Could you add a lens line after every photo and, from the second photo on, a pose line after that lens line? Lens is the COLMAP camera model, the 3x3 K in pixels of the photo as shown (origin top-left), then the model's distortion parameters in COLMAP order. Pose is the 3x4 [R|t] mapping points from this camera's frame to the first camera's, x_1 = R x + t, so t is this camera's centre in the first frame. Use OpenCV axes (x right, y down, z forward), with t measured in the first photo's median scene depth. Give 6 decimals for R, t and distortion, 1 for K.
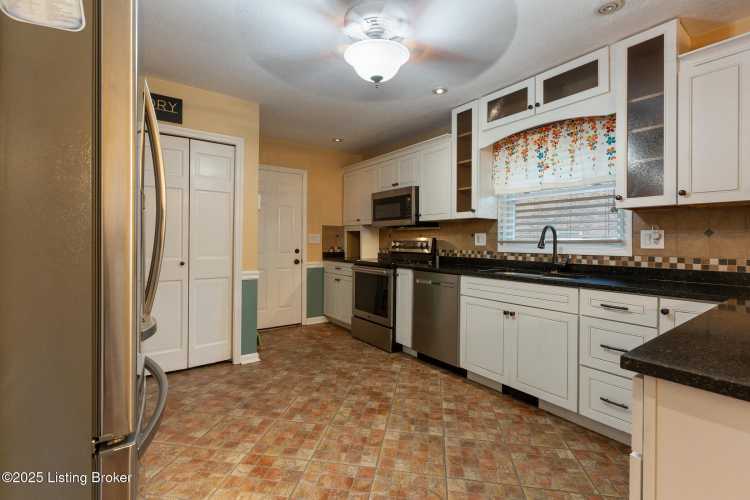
lens RADIAL K [[336.4, 0, 379.1], [0, 336.4, 242.1], [0, 0, 1]] dist [0.000078, 0.000073]
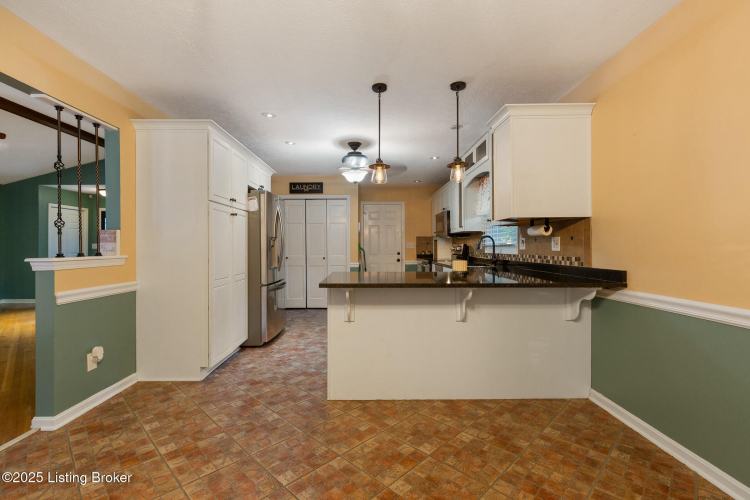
lens RADIAL K [[343.4, 0, 367.2], [0, 343.4, 248.6], [0, 0, 1]] dist [-0.000701, -0.000304]
pose [[0.804995, -0.006582, -0.593245, 0.871411], [0.006843, 0.999975, -0.001810, 0.008897], [0.593242, -0.002602, 0.805020, -0.558412]]
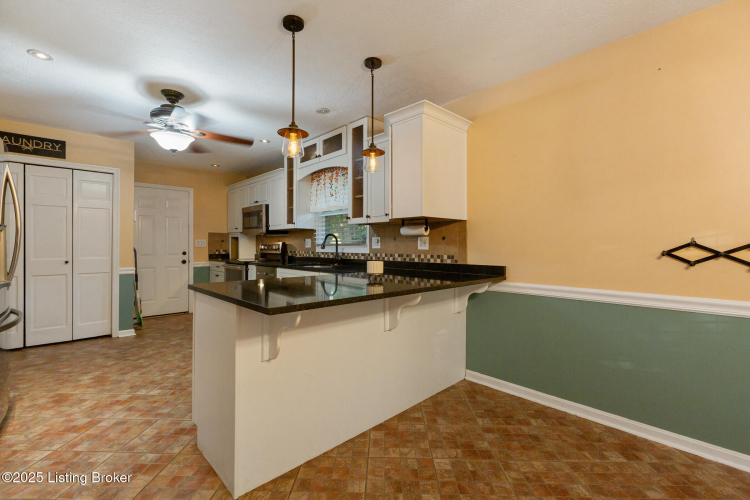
lens RADIAL K [[334.5, 0, 377.3], [0, 334.5, 245.5], [0, 0, 1]] dist [0.000746, -0.000102]
pose [[0.991537, -0.004633, 0.129738, 0.442746], [0.004851, 0.999987, -0.001364, 0.005303], [-0.129730, 0.001982, 0.991547, -0.457903]]
